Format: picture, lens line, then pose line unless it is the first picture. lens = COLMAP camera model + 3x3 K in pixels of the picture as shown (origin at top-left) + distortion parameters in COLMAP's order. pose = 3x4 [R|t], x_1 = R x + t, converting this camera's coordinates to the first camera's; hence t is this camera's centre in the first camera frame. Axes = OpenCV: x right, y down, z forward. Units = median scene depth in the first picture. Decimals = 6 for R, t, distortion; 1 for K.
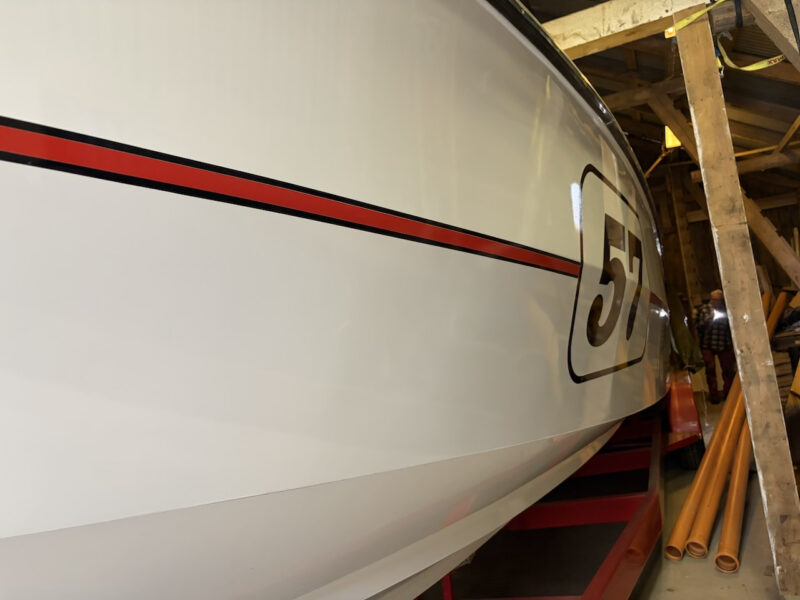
lens RADIAL K [[605.1, 0, 398.8], [0, 605.1, 304.3], [0, 0, 1]] dist [0.050725, -0.056492]
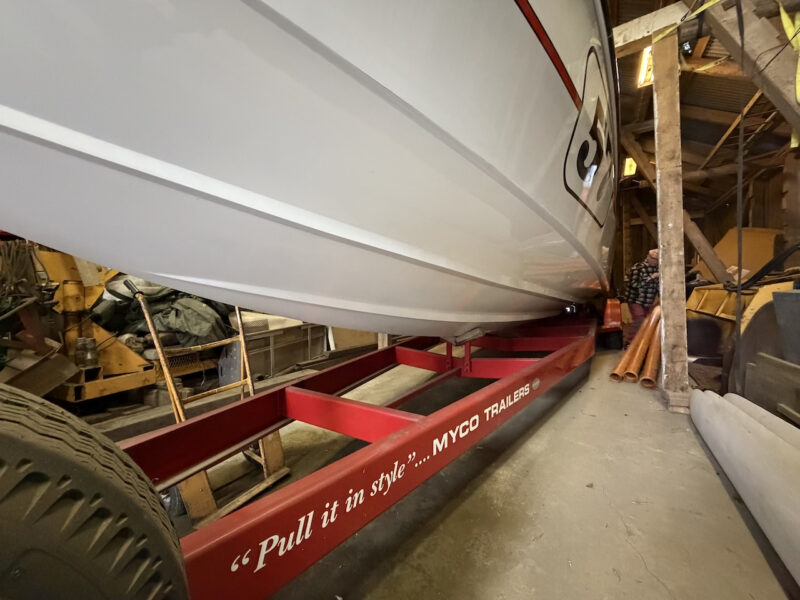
lens RADIAL K [[318.8, 0, 398.2], [0, 318.8, 298.8], [0, 0, 1]] dist [-0.002368, 0.001083]
pose [[0.981036, 0.115934, -0.155333, 0.006616], [-0.103139, 0.990760, 0.088068, 0.215892], [0.164108, -0.070377, 0.983929, 0.024641]]
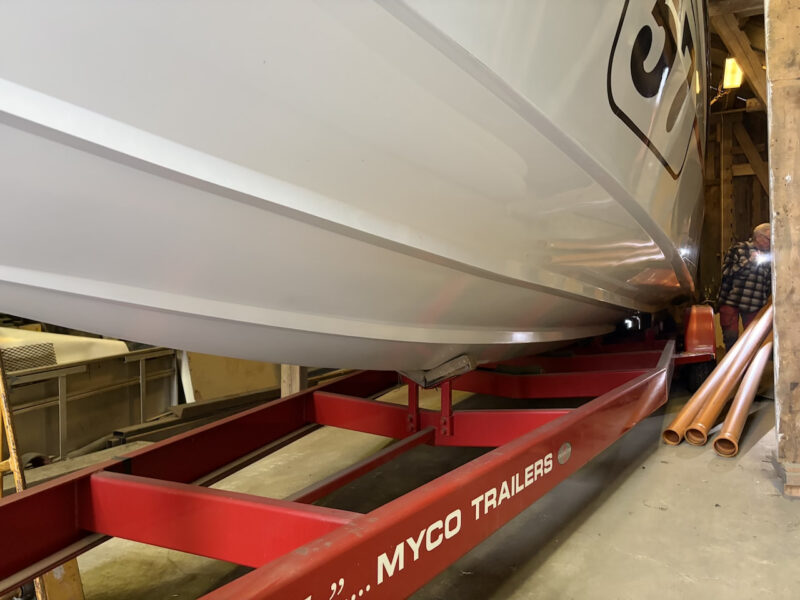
lens RADIAL K [[605.1, 0, 403.8], [0, 605.1, 303.2], [0, 0, 1]] dist [0.050725, -0.056492]
pose [[0.992446, 0.120196, -0.024561, 0.015324], [-0.118191, 0.990437, 0.071175, 0.217704], [0.032881, -0.067734, 0.997161, 0.007722]]
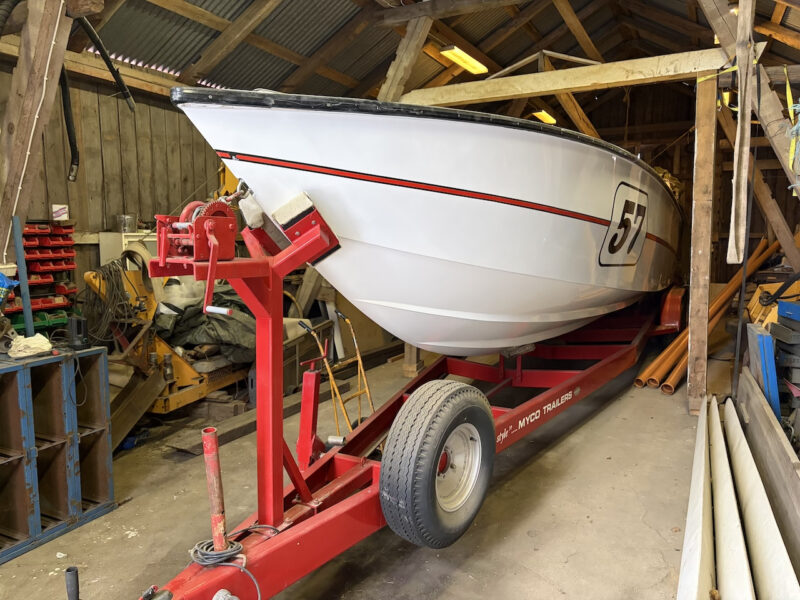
lens RADIAL K [[605.1, 0, 407.3], [0, 605.1, 301.2], [0, 0, 1]] dist [0.050725, -0.056492]
pose [[0.990111, 0.137775, -0.026421, -0.233039], [-0.131315, 0.976480, 0.171009, -0.032277], [0.049360, -0.165849, 0.984915, -0.868368]]
